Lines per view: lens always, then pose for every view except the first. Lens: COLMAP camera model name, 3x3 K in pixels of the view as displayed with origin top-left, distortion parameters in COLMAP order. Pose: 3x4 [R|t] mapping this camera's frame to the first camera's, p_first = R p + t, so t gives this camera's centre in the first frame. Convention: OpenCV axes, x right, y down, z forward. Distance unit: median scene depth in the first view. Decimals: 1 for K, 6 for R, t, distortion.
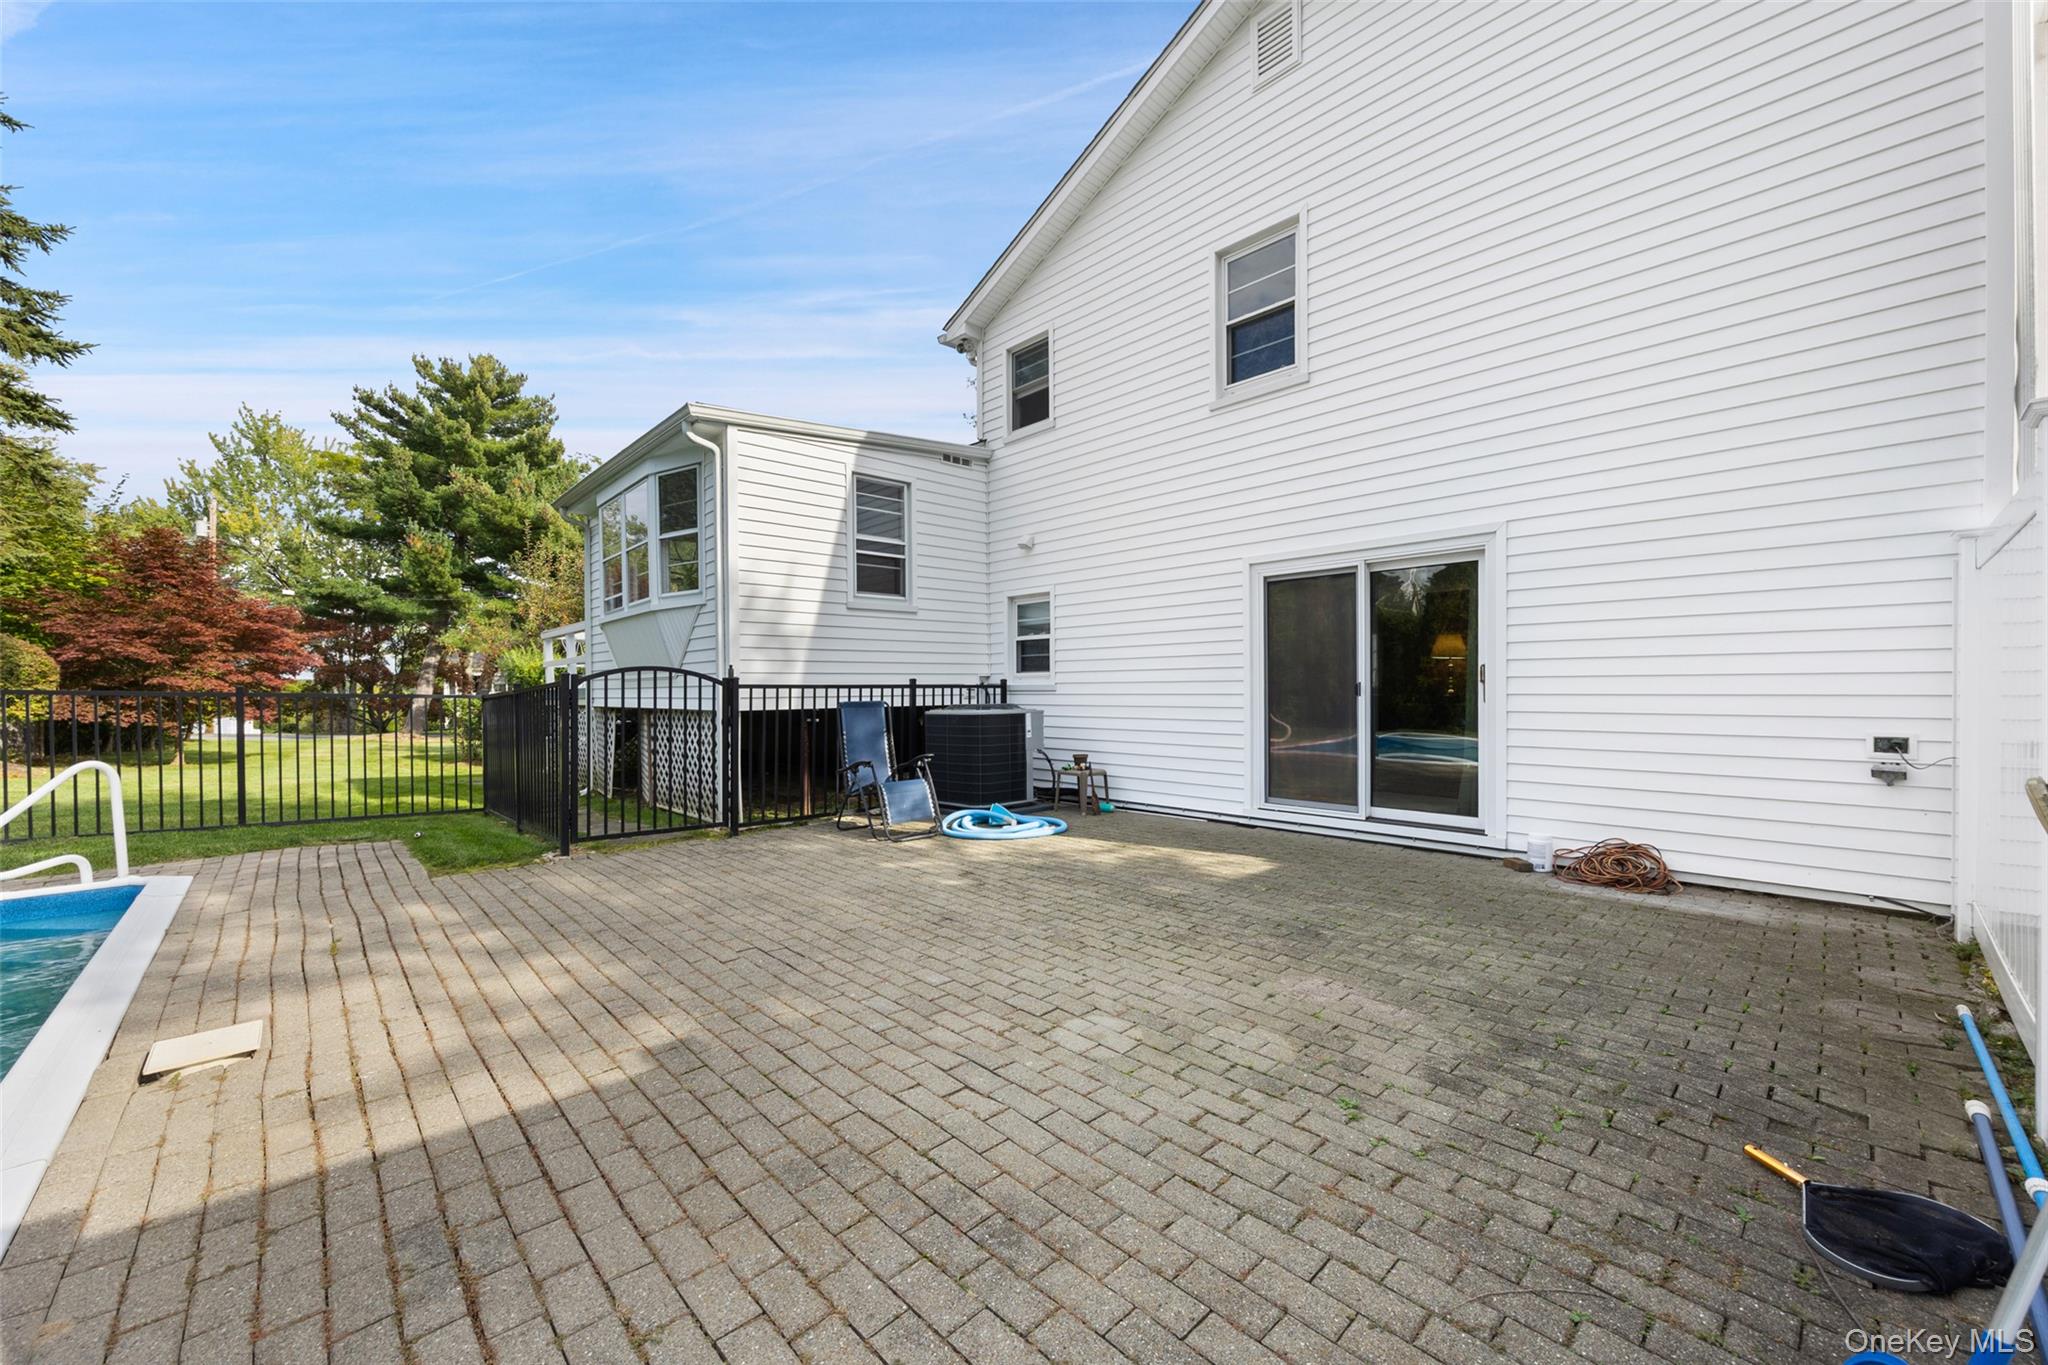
lens RADIAL K [[800.8, 0, 1026.2], [0, 800.8, 698.5], [0, 0, 1]] dist [-0.002324, -0.000661]
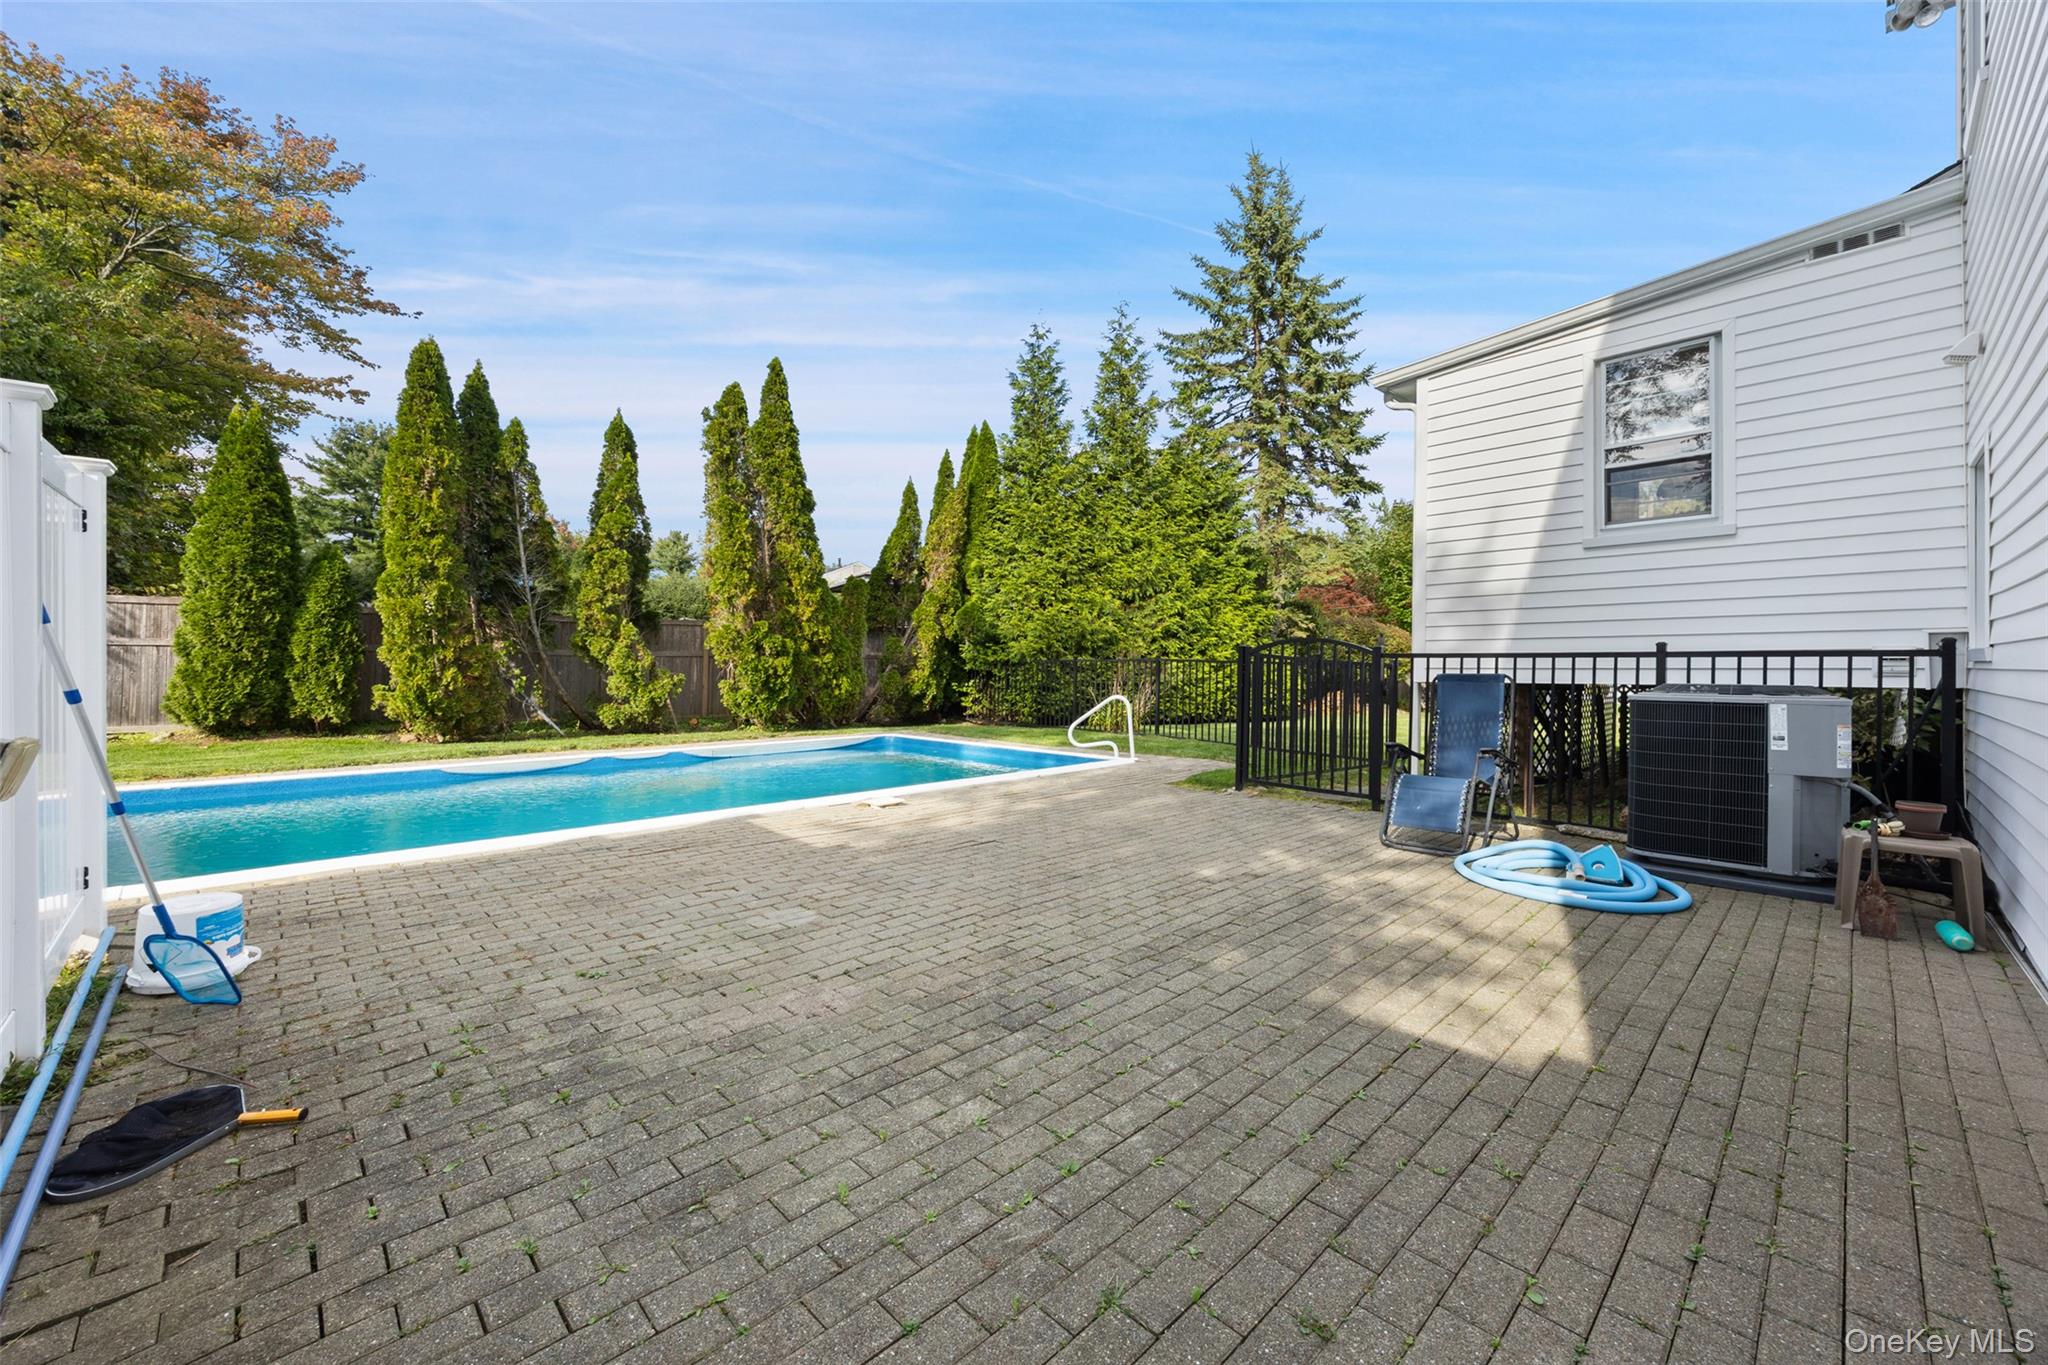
lens RADIAL K [[800.8, 0, 1049.0], [0, 800.8, 651.2], [0, 0, 1]] dist [-0.002324, -0.000661]
pose [[0.018293, -0.008890, -0.999793, 0.890939], [-0.013846, 0.999862, -0.009144, -0.009334], [0.999737, 0.014010, 0.018168, 0.881892]]
